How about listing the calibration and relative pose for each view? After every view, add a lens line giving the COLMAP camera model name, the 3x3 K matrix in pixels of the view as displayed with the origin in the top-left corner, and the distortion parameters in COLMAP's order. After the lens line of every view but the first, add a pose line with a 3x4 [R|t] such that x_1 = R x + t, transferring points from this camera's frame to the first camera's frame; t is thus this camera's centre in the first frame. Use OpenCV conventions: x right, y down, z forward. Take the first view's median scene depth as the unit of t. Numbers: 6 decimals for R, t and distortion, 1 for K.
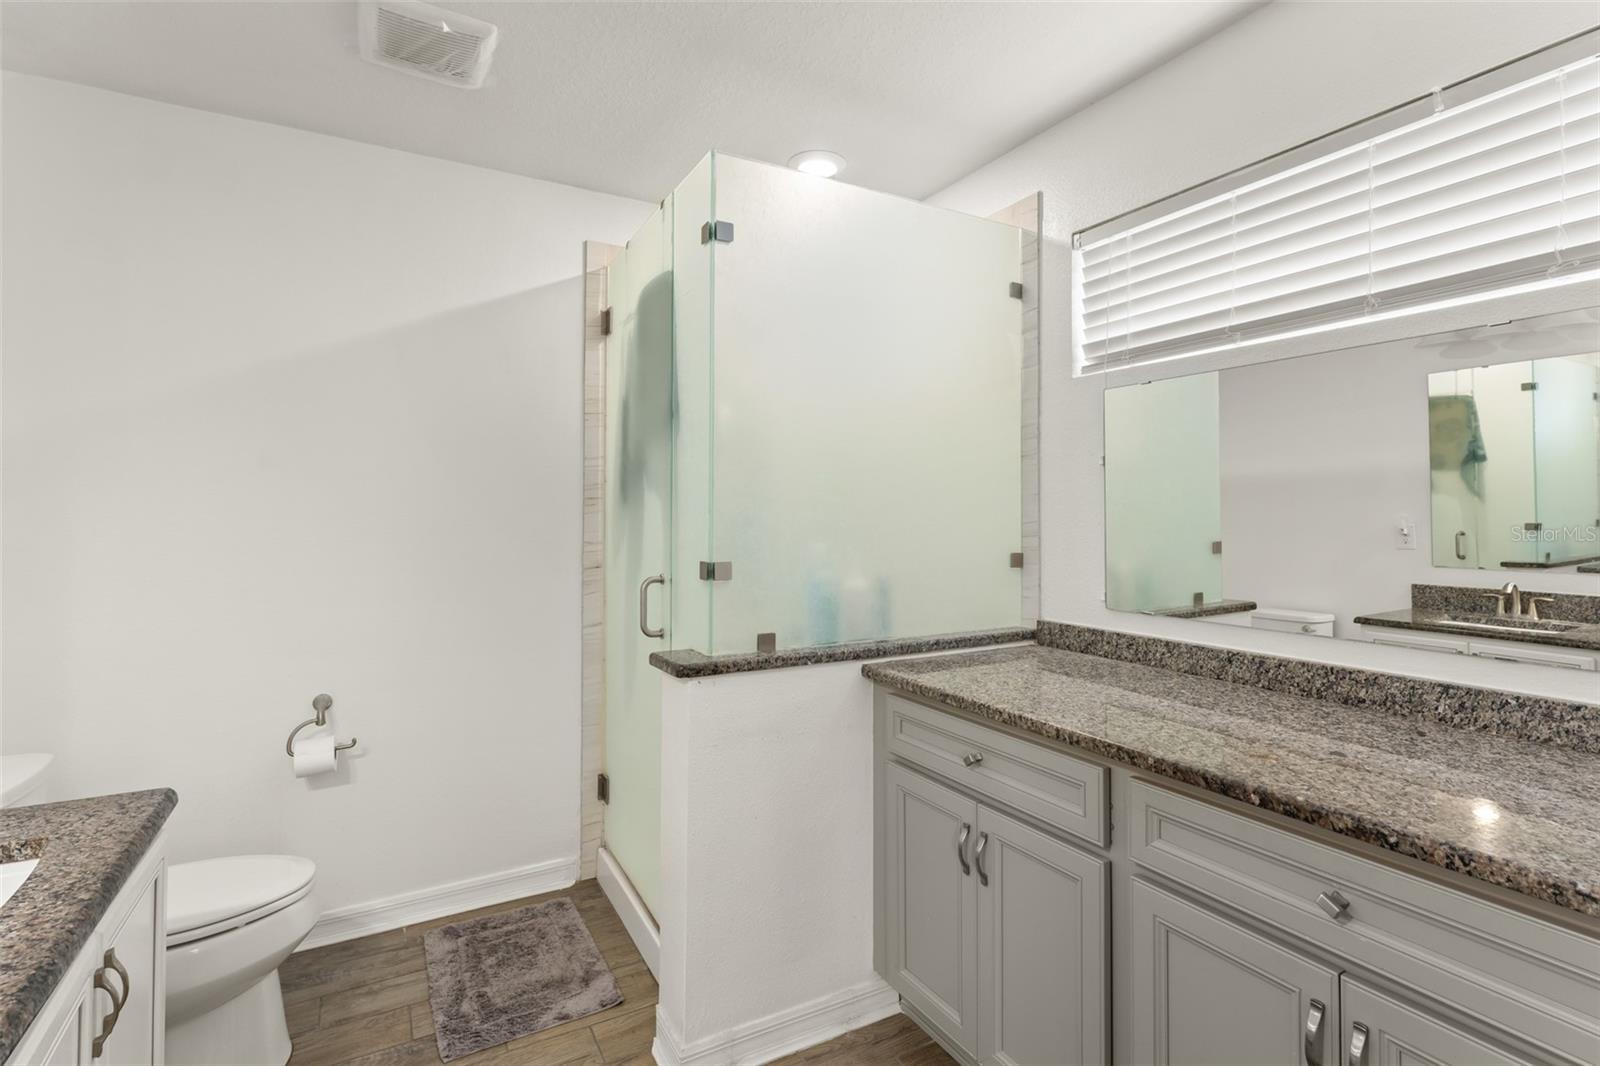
lens RADIAL K [[752.6, 0, 796.4], [0, 752.6, 502.8], [0, 0, 1]] dist [-0.002123, -0.000534]
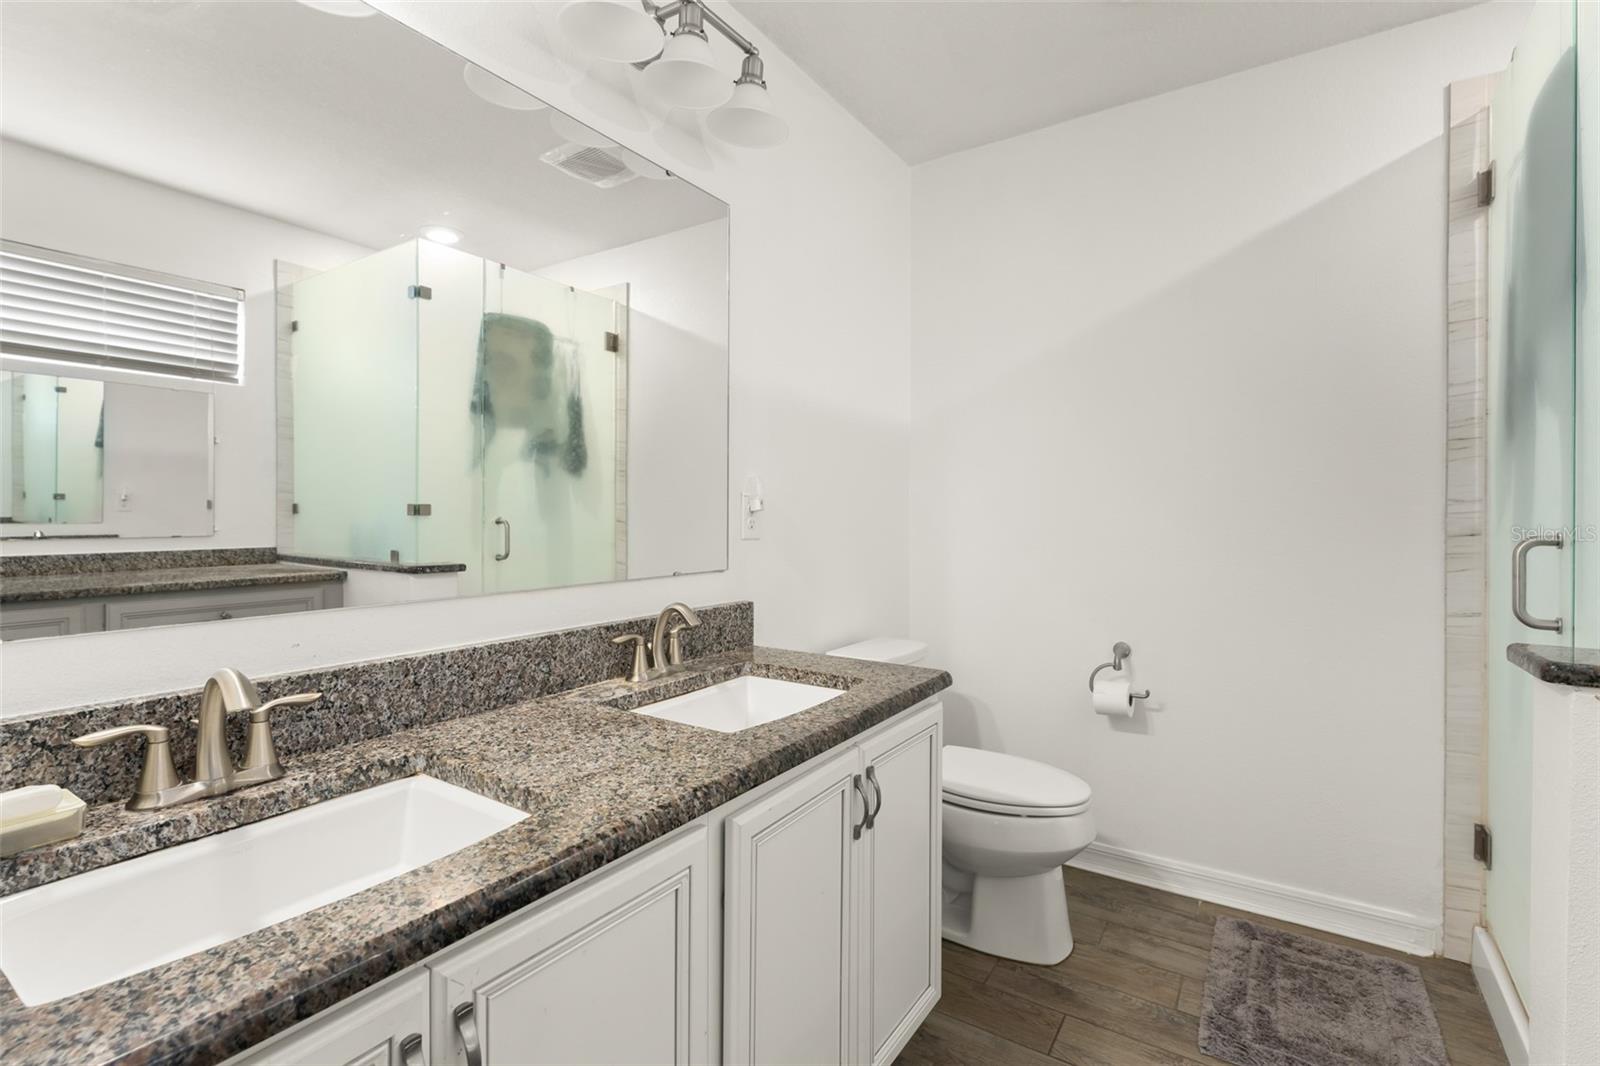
lens RADIAL K [[731.3, 0, 798.3], [0, 731.3, 516.6], [0, 0, 1]] dist [-0.002064, 0.000009]
pose [[0.452995, 0.002991, -0.891508, 0.082060], [0.014002, 0.999847, 0.010469, 0.066865], [0.891403, -0.017225, 0.452883, 0.147151]]
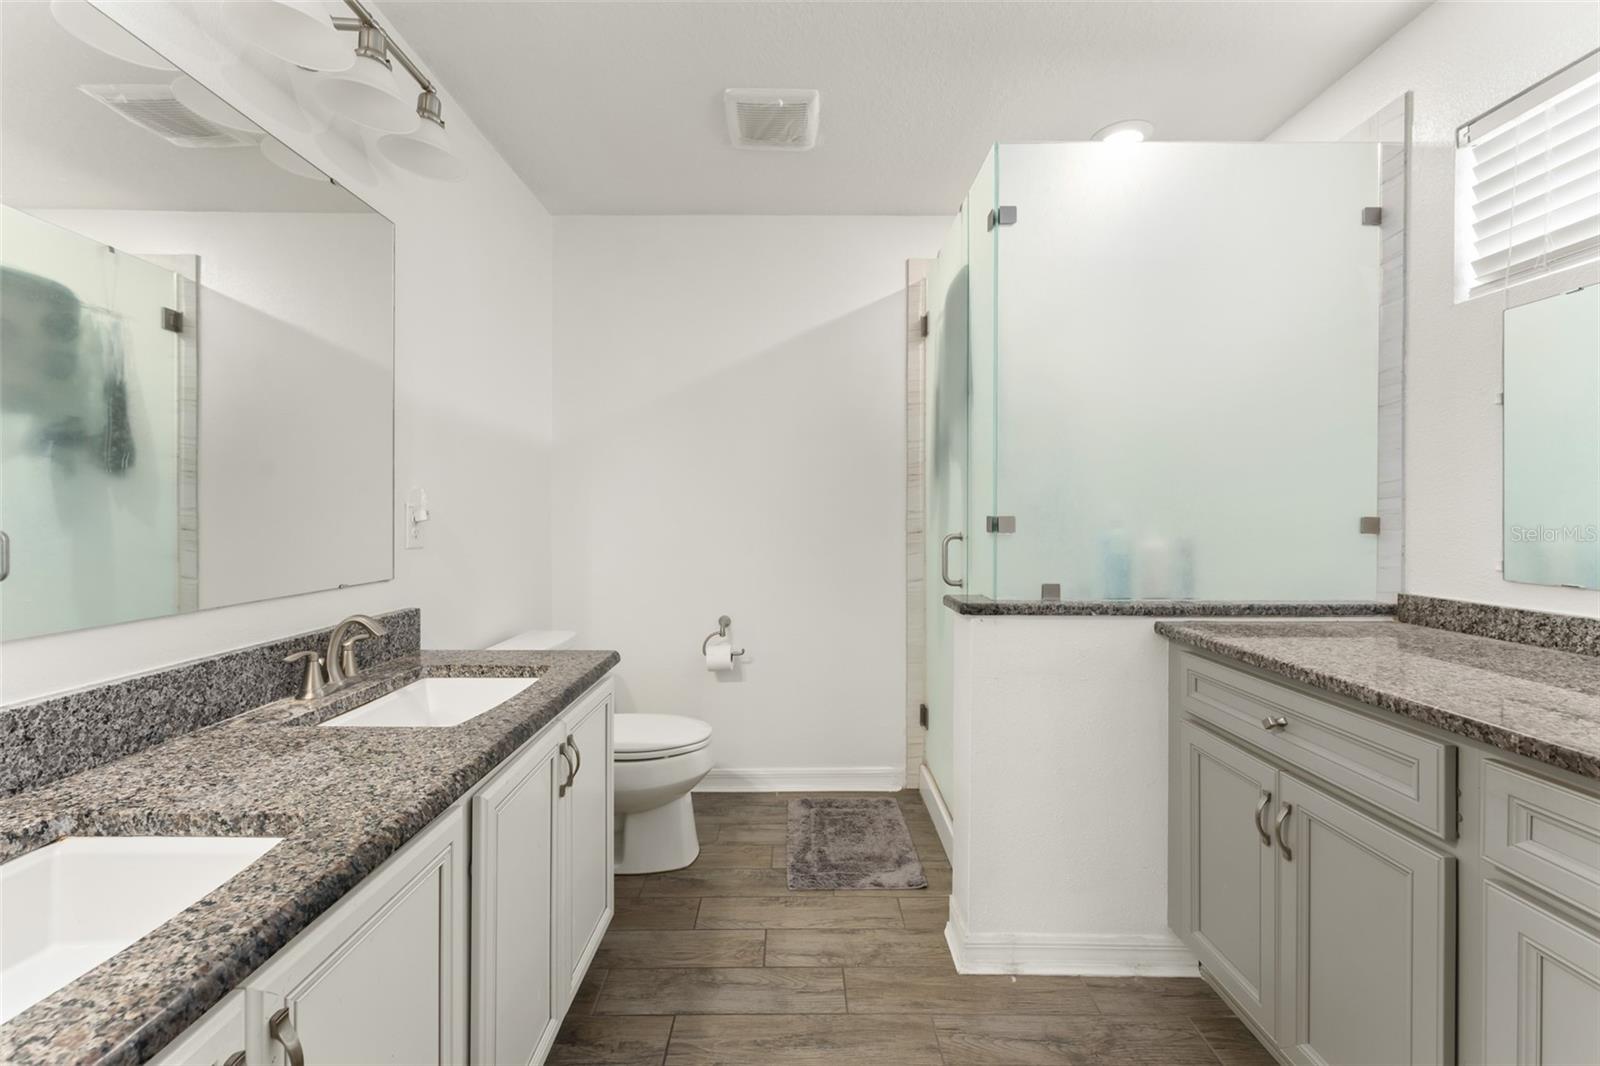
lens RADIAL K [[638.2, 0, 801.5], [0, 638.2, 517.5], [0, 0, 1]] dist [0.001292, 0.000181]
pose [[0.874923, 0.001737, -0.484259, 0.082154], [0.008908, 0.999767, 0.019679, 0.052391], [0.484180, -0.021532, 0.874703, 0.027701]]
